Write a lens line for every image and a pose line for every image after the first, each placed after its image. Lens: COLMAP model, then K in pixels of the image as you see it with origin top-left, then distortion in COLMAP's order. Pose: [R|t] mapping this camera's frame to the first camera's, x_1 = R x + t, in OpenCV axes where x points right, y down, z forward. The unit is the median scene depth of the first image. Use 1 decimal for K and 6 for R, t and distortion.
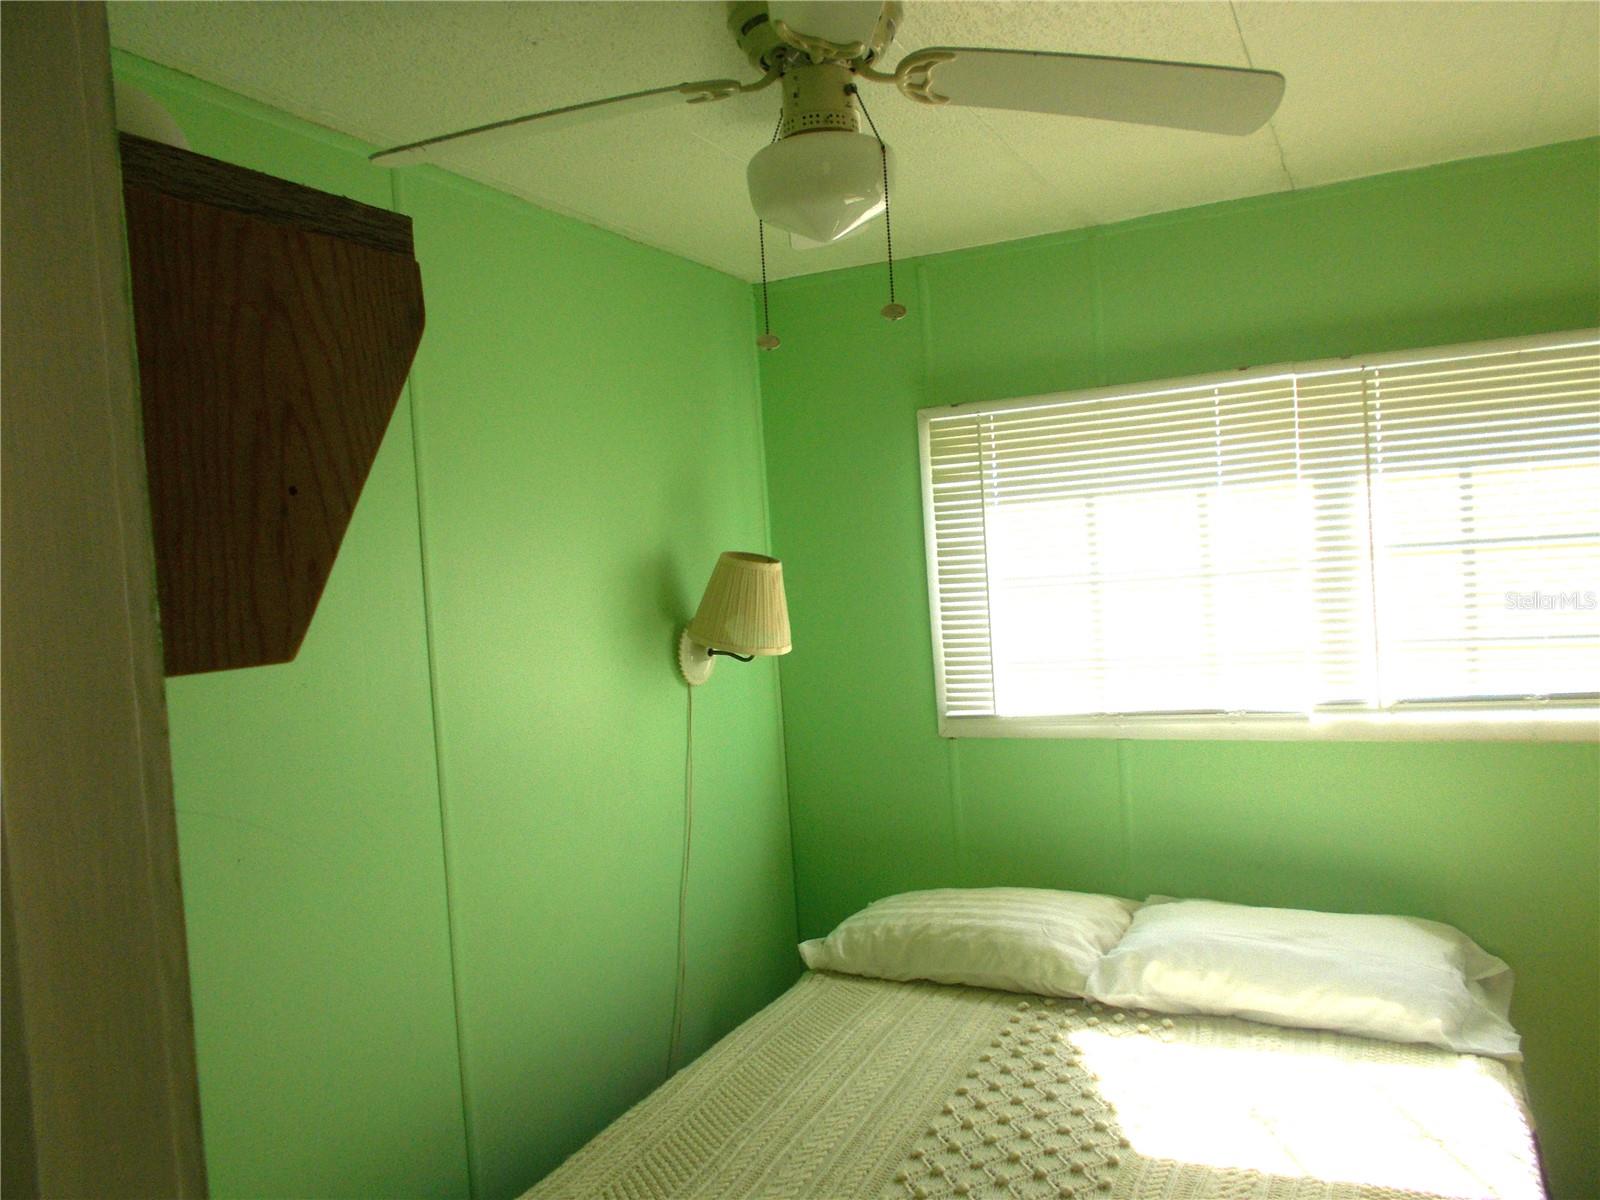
lens RADIAL K [[1243.3, 0, 799.0], [0, 1243.3, 594.9], [0, 0, 1]] dist [0.021752, -0.009054]
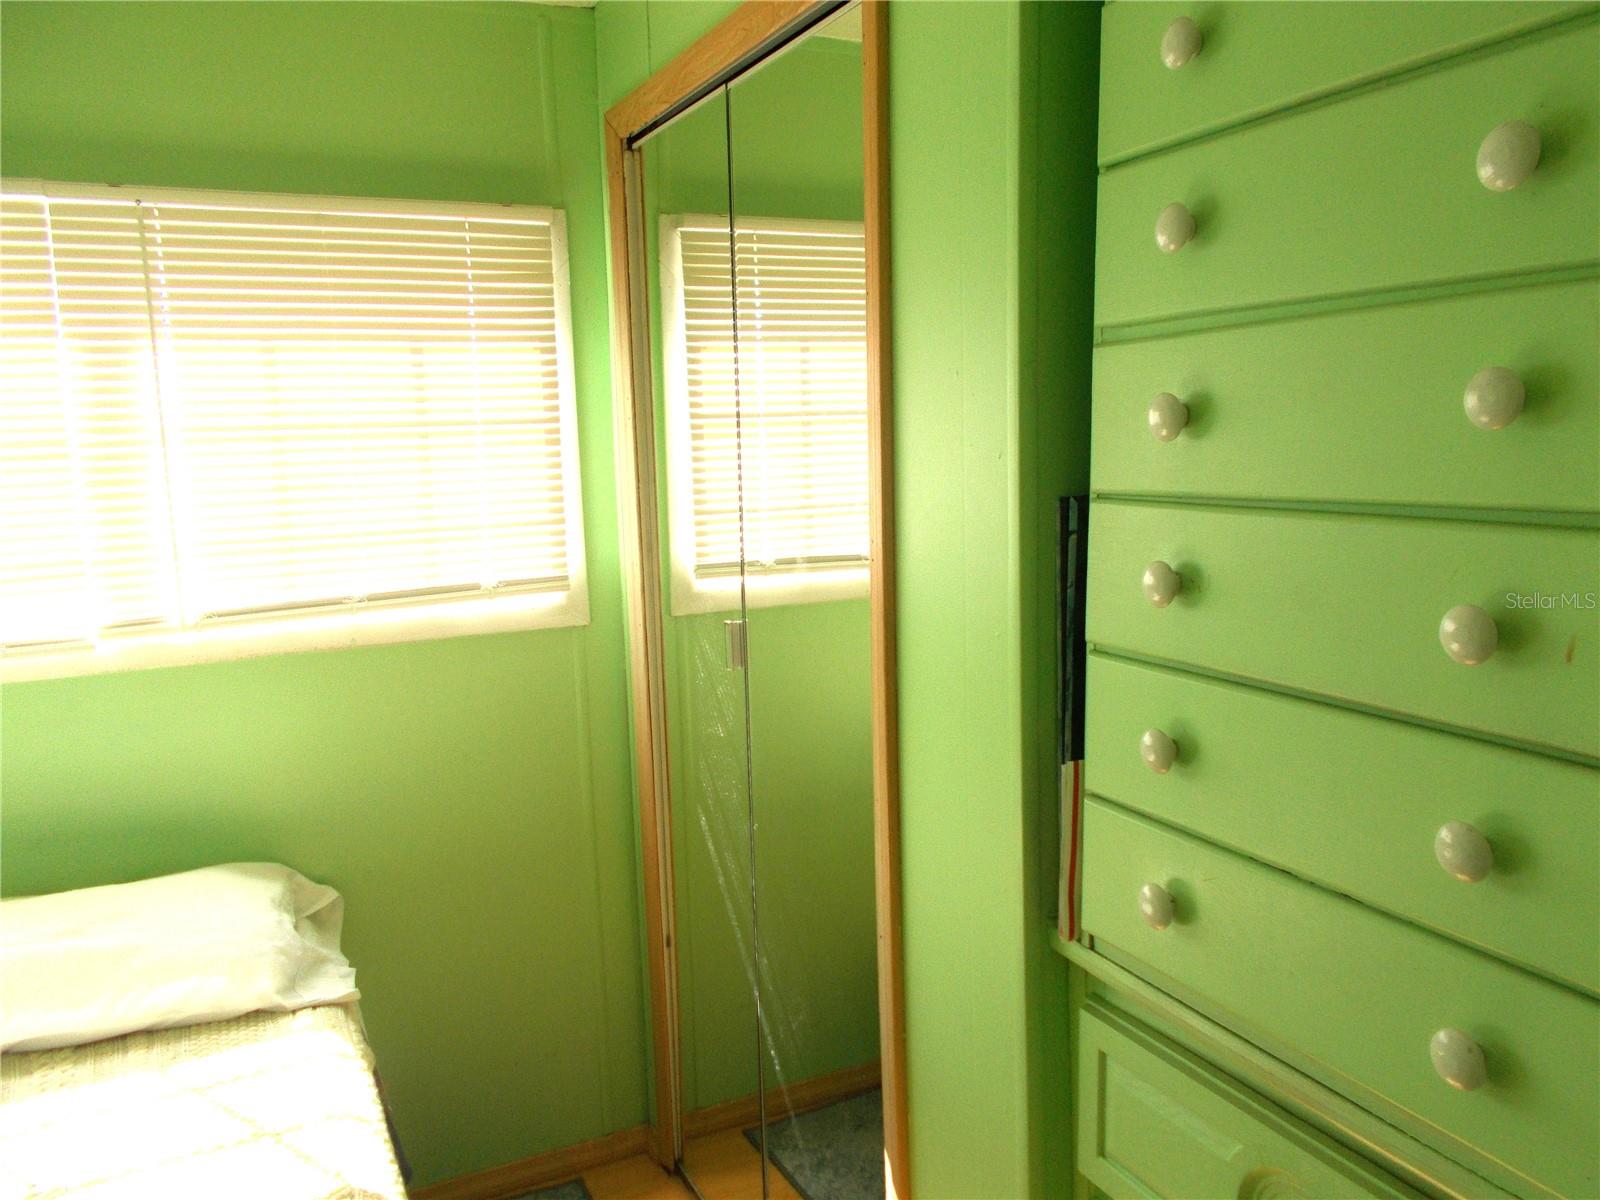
lens RADIAL K [[1243.3, 0, 799.0], [0, 1243.3, 594.9], [0, 0, 1]] dist [0.021752, -0.009054]
pose [[0.624556, -0.068706, 0.777952, 0.081515], [0.015935, 0.997036, 0.075262, 0.014957], [-0.780817, -0.034609, 0.623800, 0.175017]]
